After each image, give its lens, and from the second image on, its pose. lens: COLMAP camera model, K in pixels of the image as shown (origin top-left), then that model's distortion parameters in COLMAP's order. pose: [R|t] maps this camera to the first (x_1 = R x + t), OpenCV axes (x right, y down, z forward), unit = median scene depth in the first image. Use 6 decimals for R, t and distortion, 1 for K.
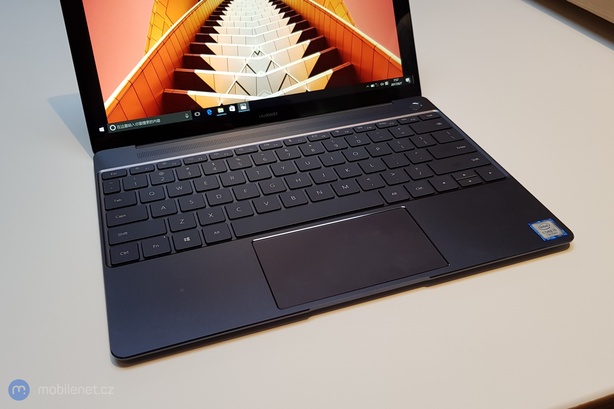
lens RADIAL K [[614.5, 0, 307.0], [0, 614.5, 204.5], [0, 0, 1]] dist [-0.000994, -0.000062]
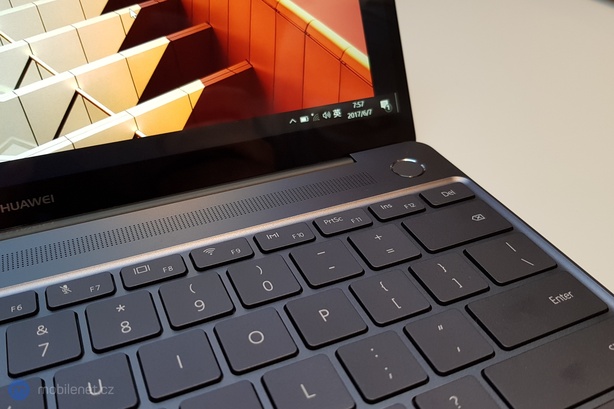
lens RADIAL K [[614.5, 0, 307.0], [0, 614.5, 204.5], [0, 0, 1]] dist [-0.000994, -0.000062]
pose [[0.994381, -0.027735, 0.102161, 0.068035], [0.030527, 0.999199, -0.025874, -0.131342], [-0.101362, 0.028848, 0.994431, 0.618799]]
